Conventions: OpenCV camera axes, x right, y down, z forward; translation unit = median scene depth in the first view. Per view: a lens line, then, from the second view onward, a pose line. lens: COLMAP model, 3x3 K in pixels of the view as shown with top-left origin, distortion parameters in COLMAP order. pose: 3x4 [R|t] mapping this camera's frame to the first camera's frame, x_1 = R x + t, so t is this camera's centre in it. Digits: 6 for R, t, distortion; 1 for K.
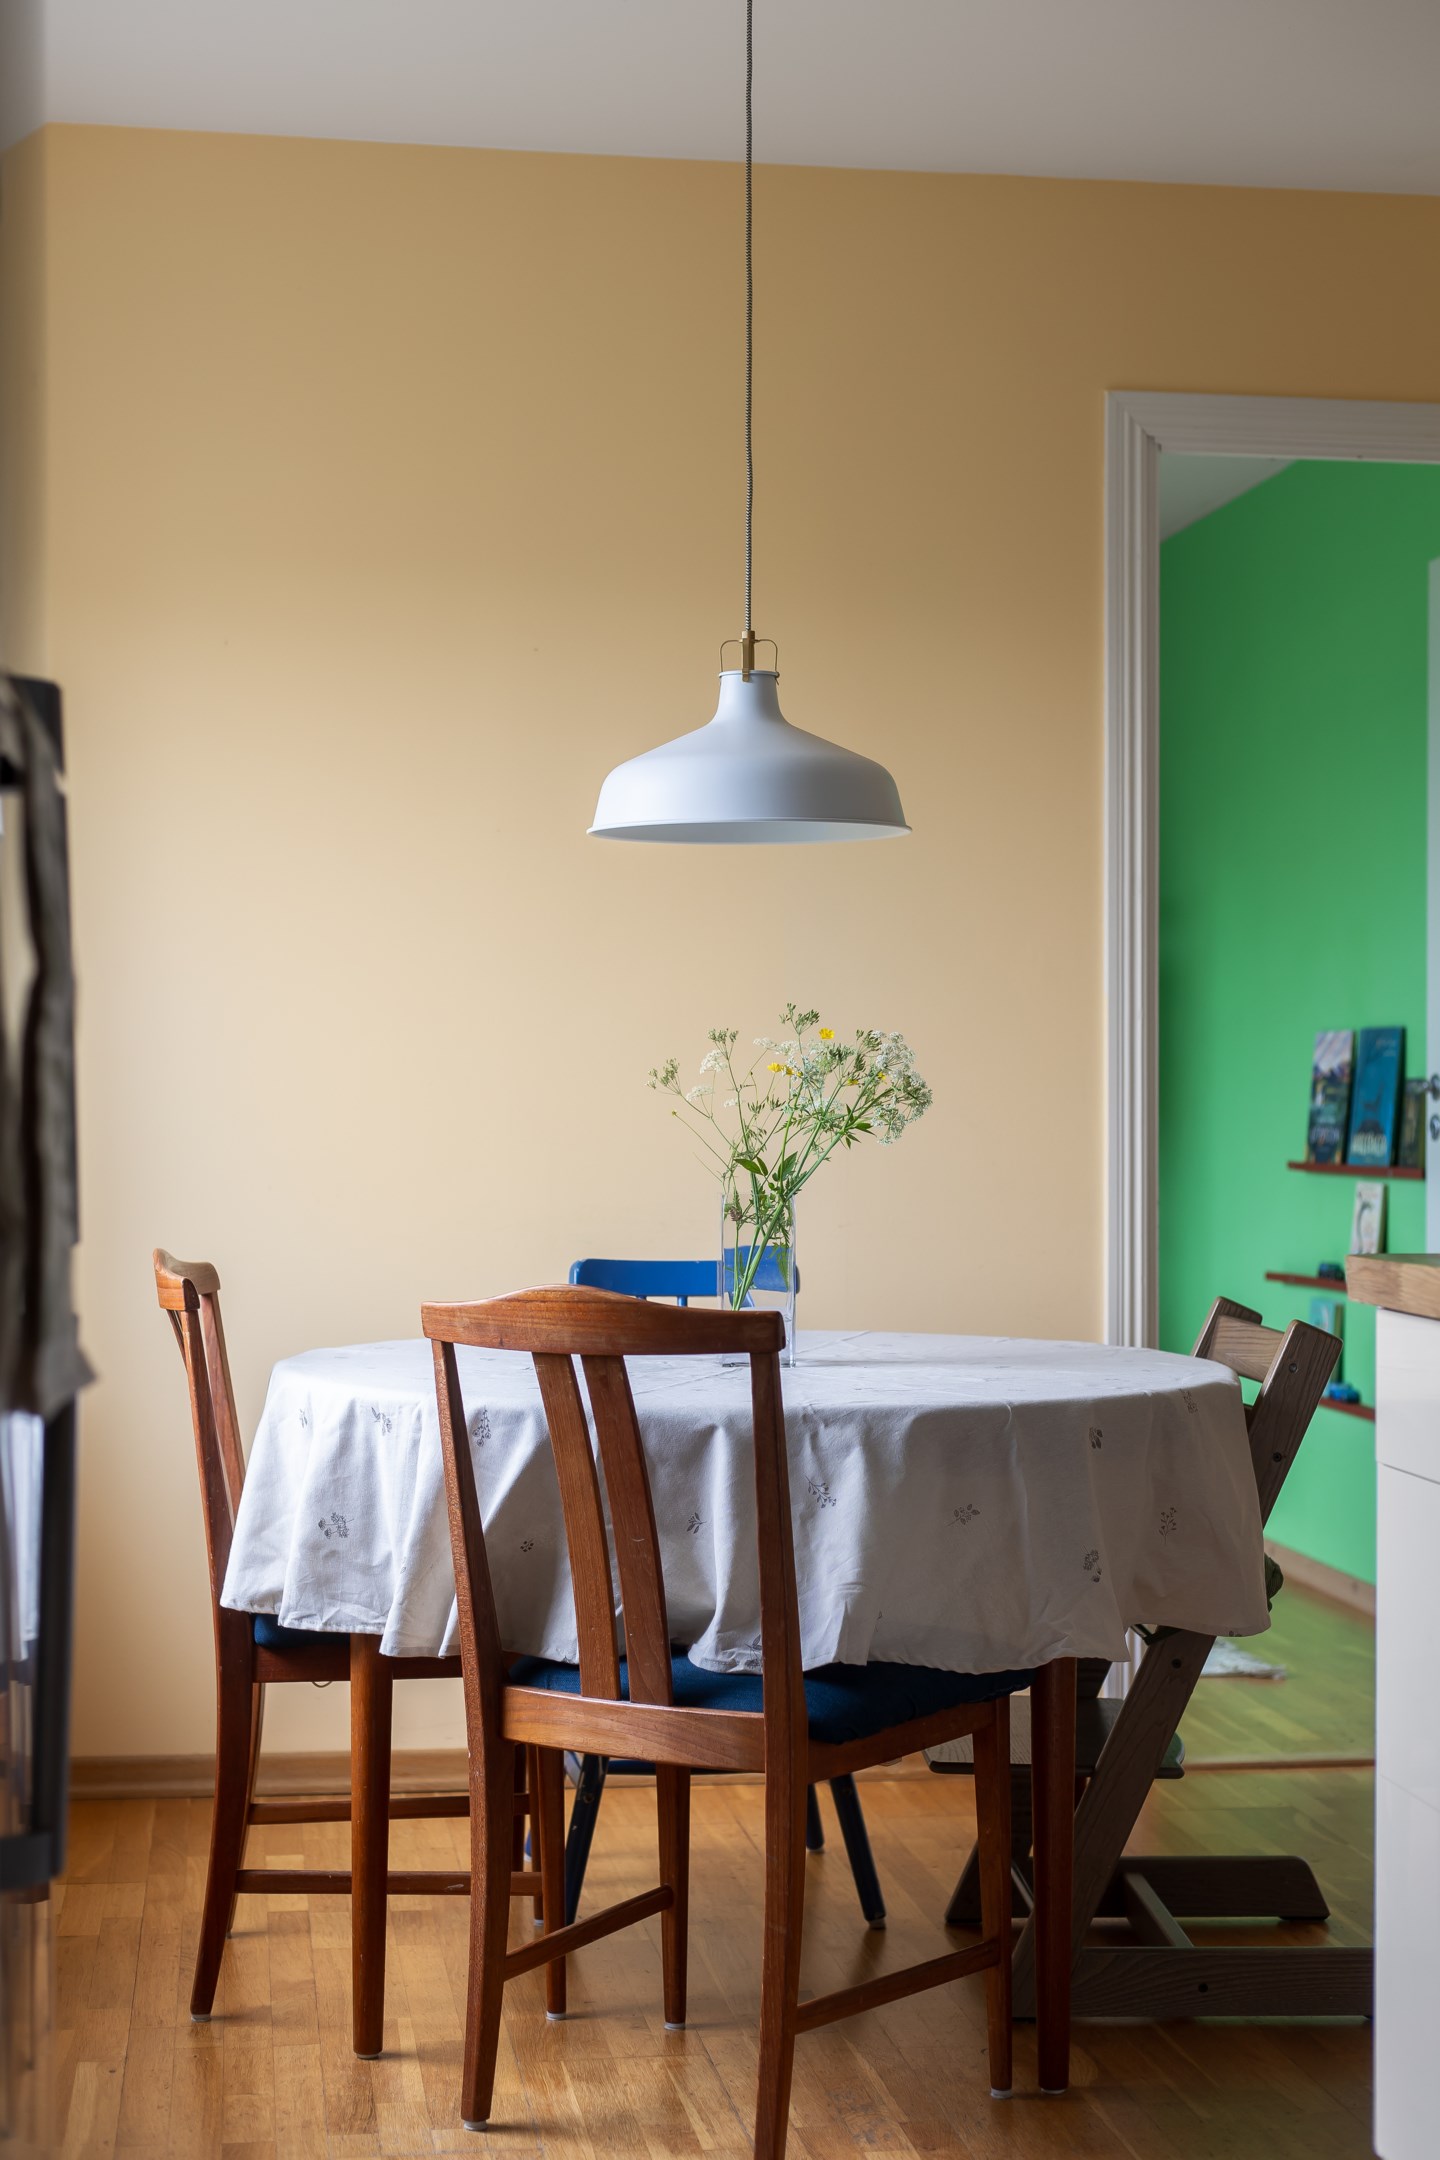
lens RADIAL K [[3121.6, 0, 705.4], [0, 3121.6, 1114.6], [0, 0, 1]] dist [0.008931, 0.000000]
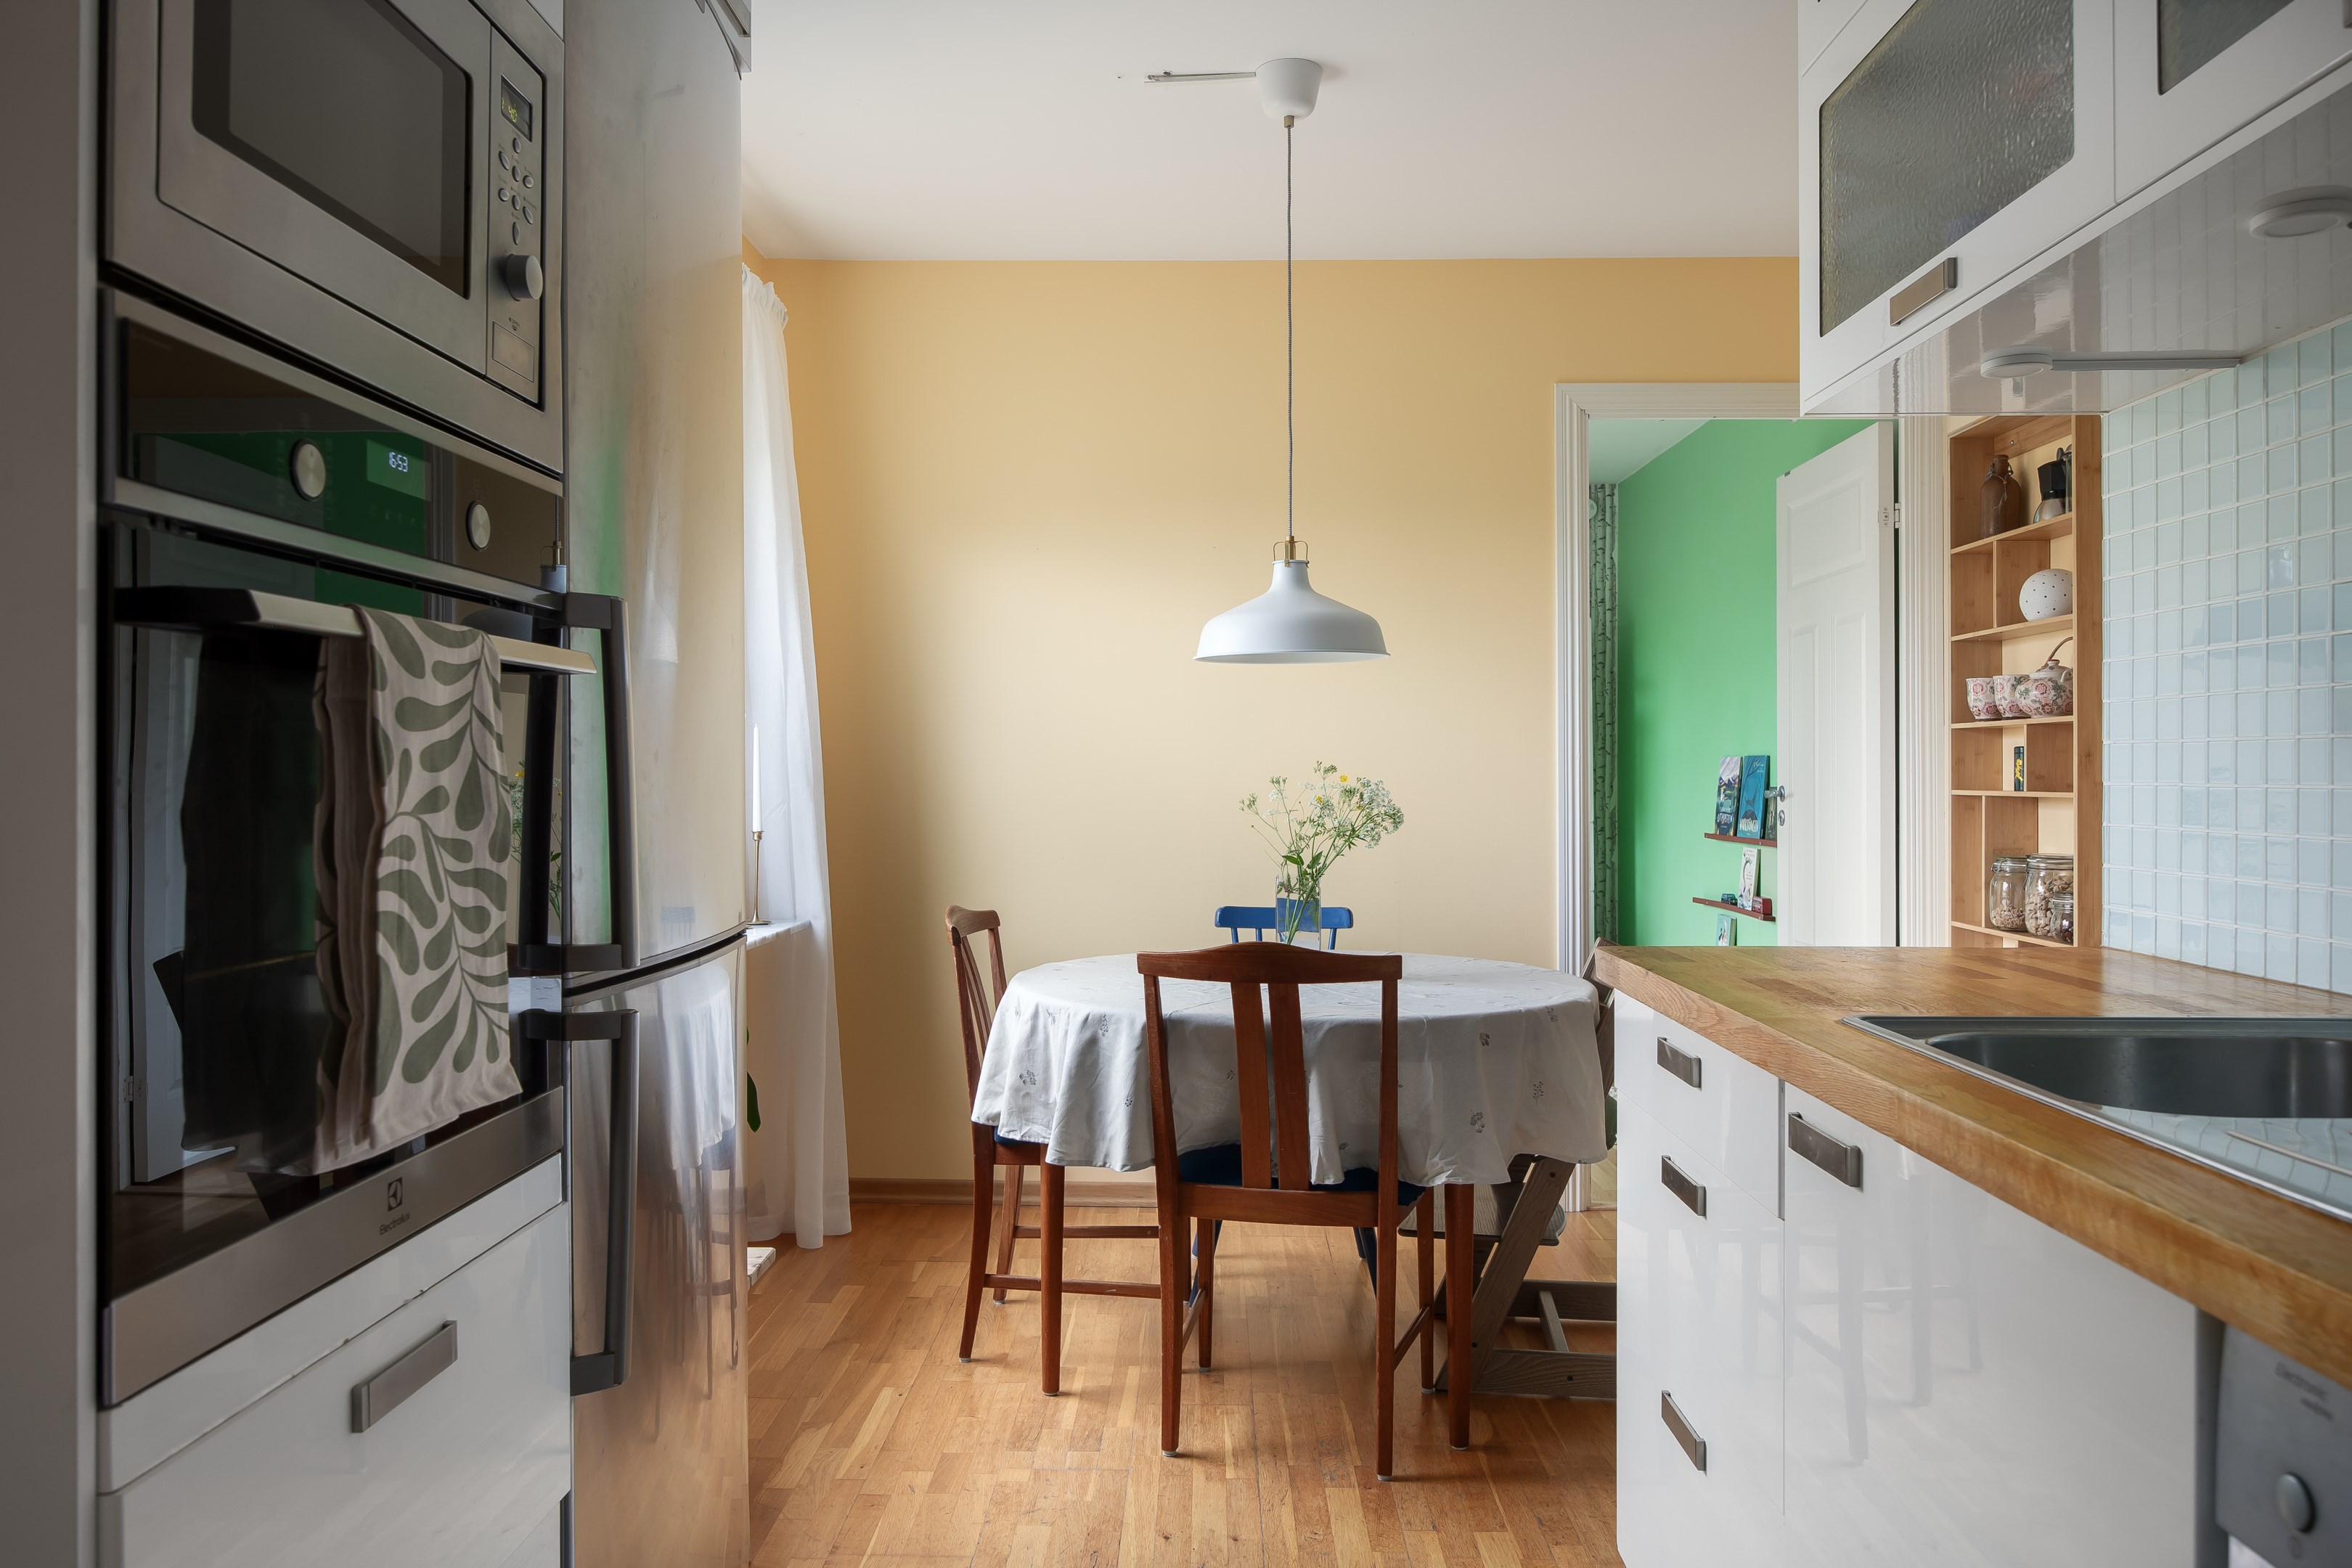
lens RADIAL K [[1638.4, 0, 1165.5], [0, 1638.4, 769.0], [0, 0, 1]] dist [-0.013488, 0.000029]
pose [[0.984538, -0.003472, -0.175134, 0.100010], [0.002091, 0.999965, -0.008067, -0.024675], [0.175156, 0.007576, 0.984512, 0.135379]]
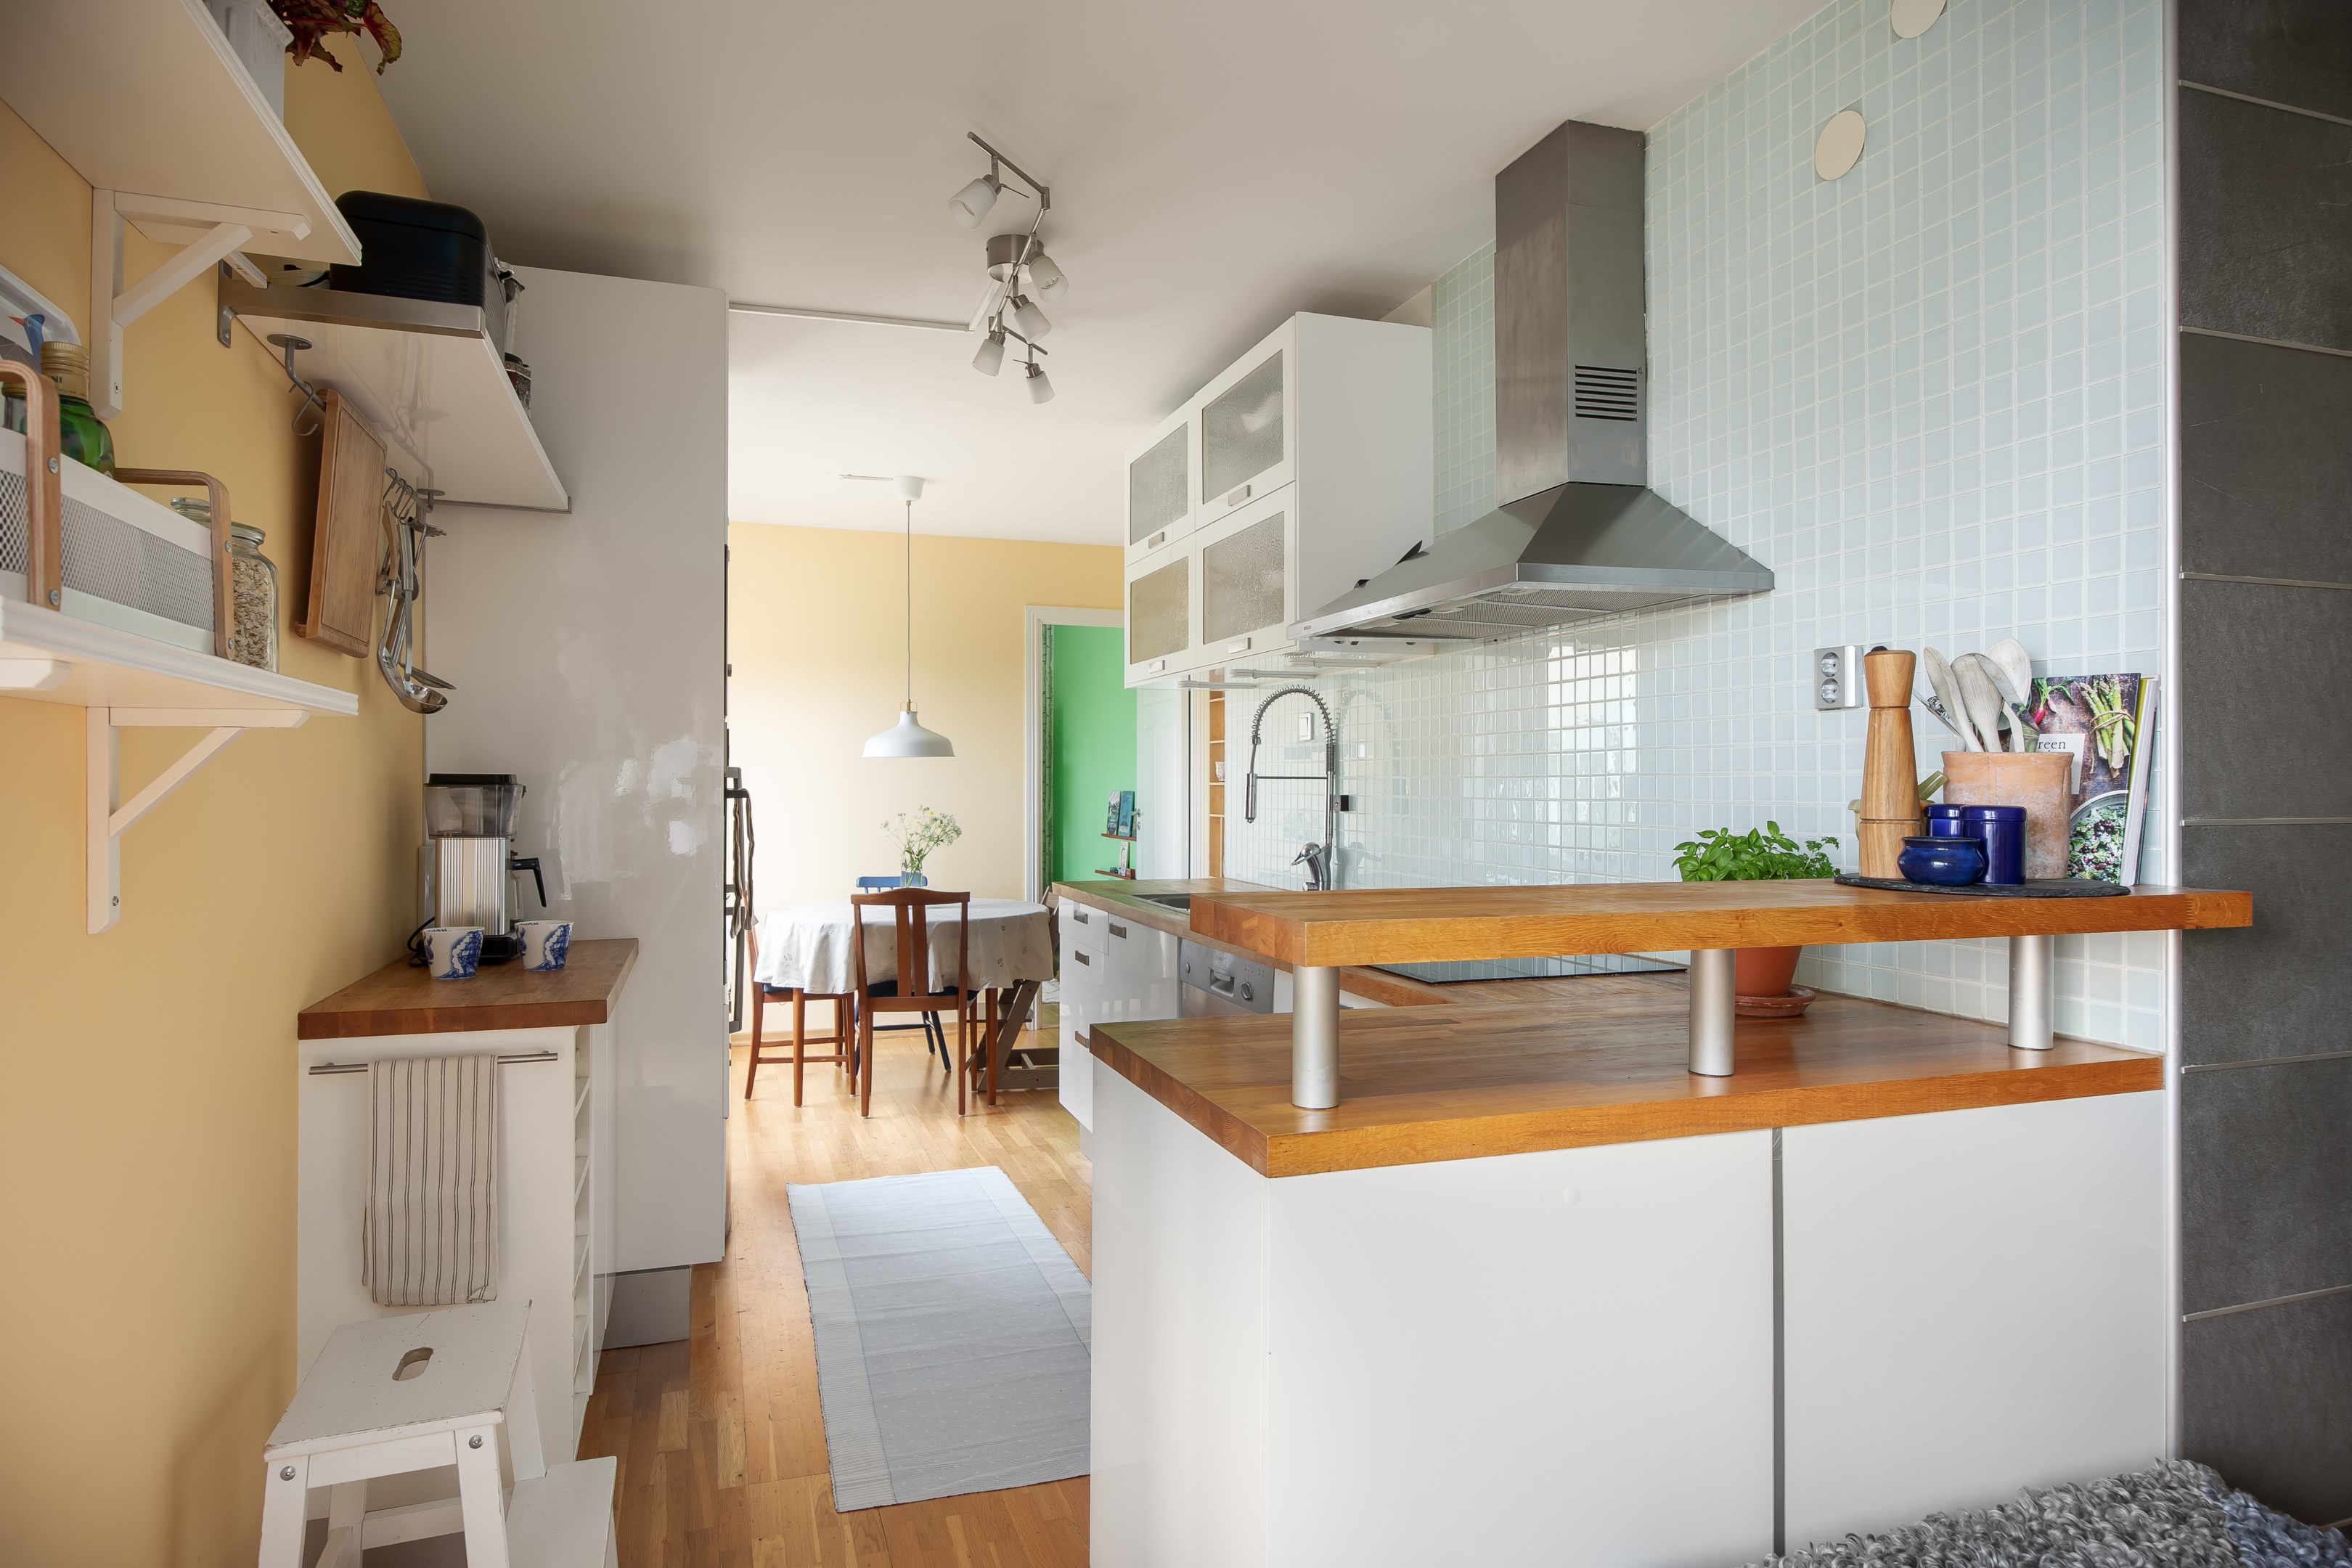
lens RADIAL K [[1345.5, 0, 1179.0], [0, 1345.5, 770.5], [0, 0, 1]] dist [-0.027642, -0.000338]
pose [[0.981818, -0.000380, 0.189826, 0.025541], [0.002574, 0.999933, -0.011309, -0.057049], [-0.189809, 0.011592, 0.981753, -0.536510]]
